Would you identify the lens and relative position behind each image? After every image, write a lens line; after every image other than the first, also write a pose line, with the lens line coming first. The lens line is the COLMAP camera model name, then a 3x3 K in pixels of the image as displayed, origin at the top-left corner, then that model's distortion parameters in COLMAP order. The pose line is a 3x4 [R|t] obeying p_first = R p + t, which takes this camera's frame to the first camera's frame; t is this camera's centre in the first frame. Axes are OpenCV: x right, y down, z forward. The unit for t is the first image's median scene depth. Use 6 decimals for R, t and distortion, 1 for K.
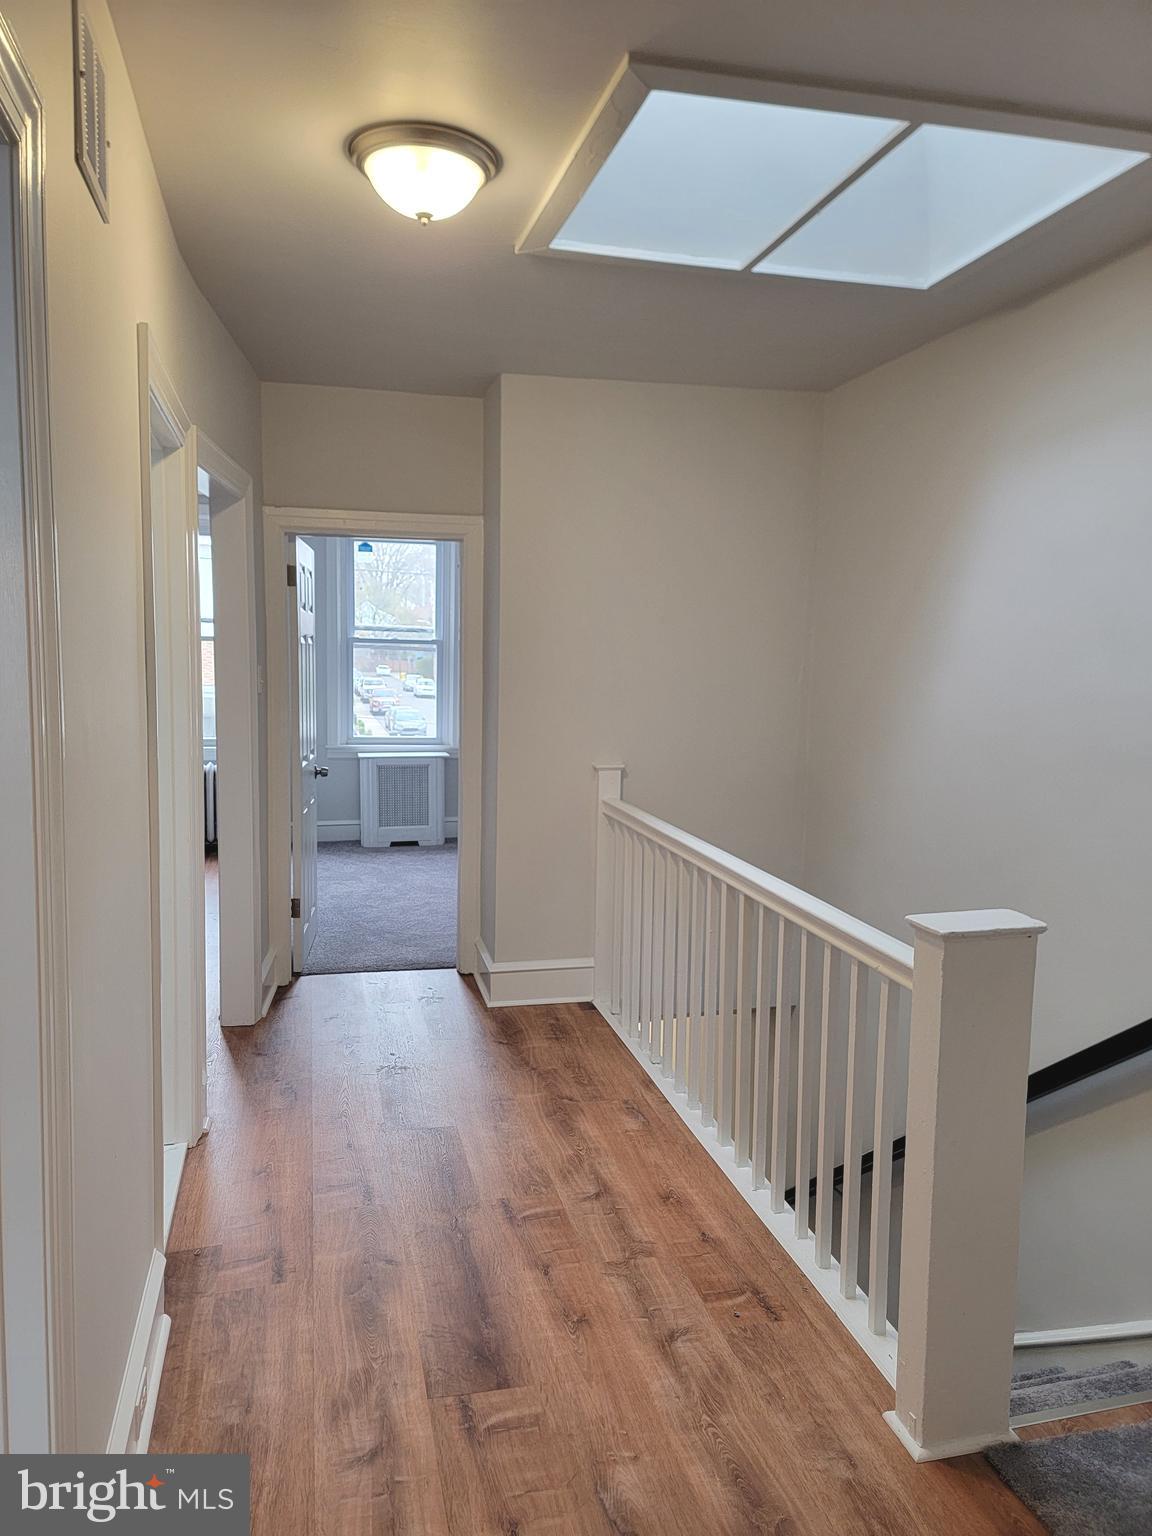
lens RADIAL K [[1059.8, 0, 576.0], [0, 1059.8, 768.0], [0, 0, 1]] dist [0.007341, 0.001647]
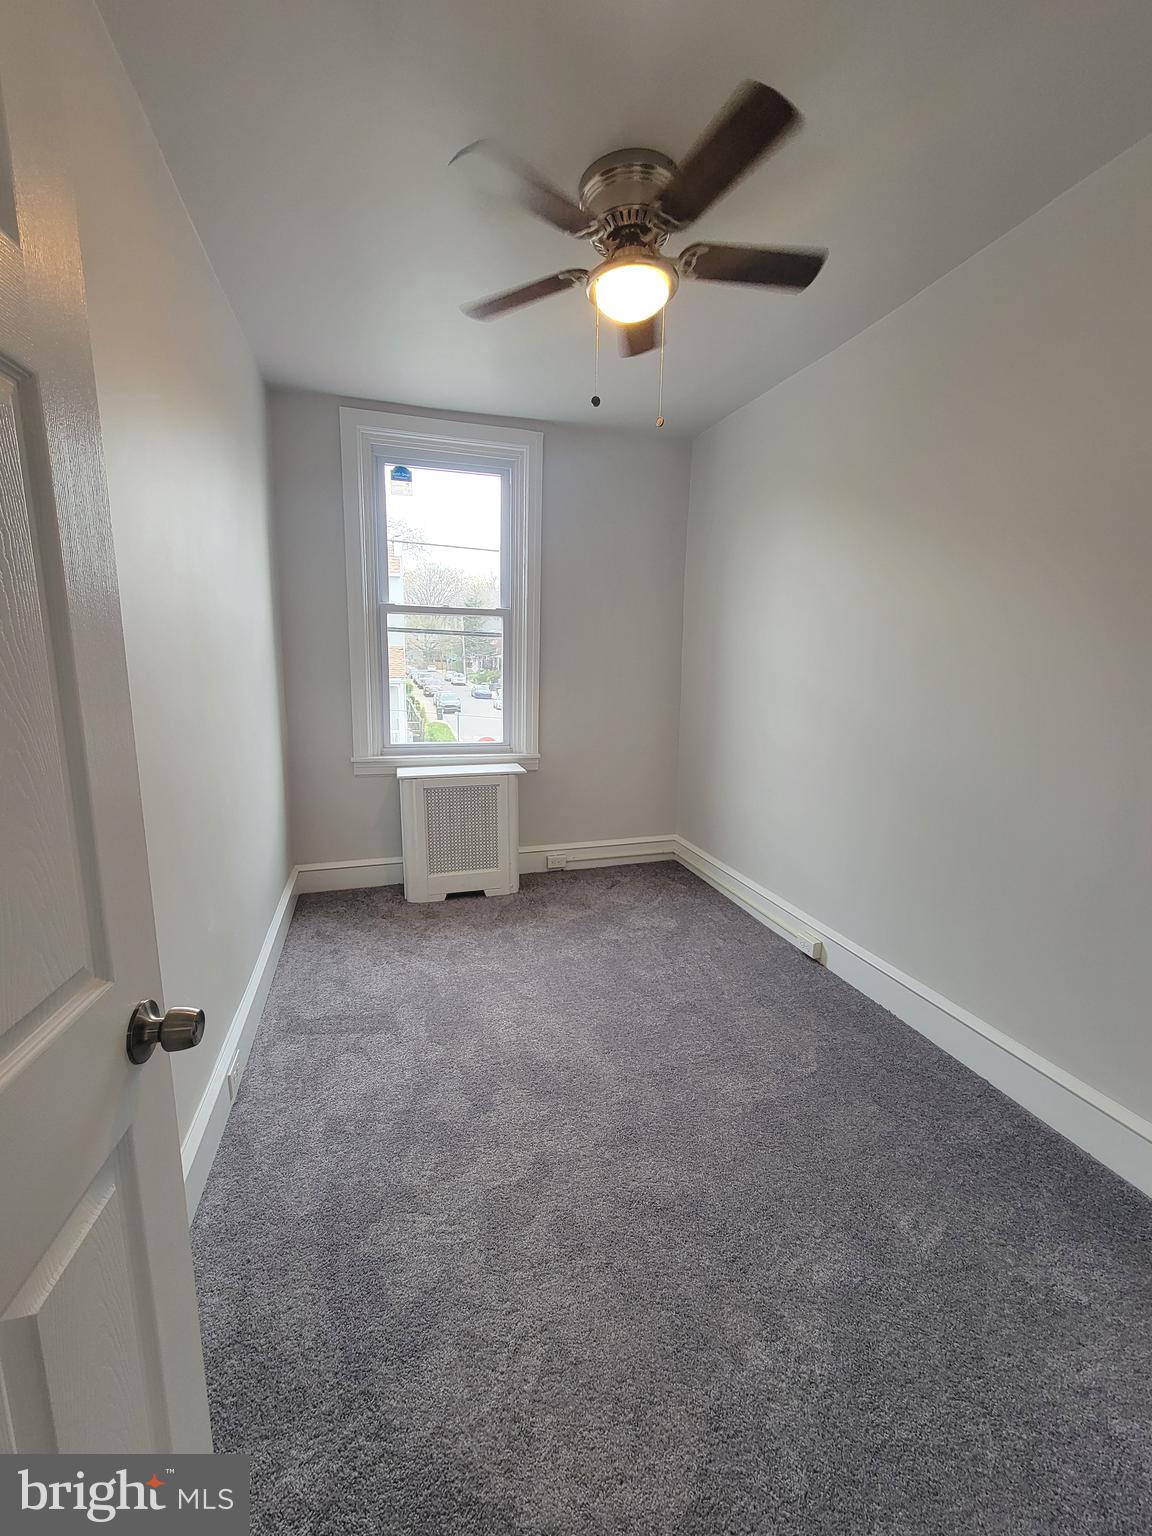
lens RADIAL K [[614.3, 0, 576.0], [0, 614.3, 768.0], [0, 0, 1]] dist [-0.000466, -0.000009]
pose [[0.998816, -0.008658, 0.047878, -0.104949], [0.005353, 0.997621, 0.068730, -0.041874], [-0.048359, -0.068392, 0.996486, 0.581230]]
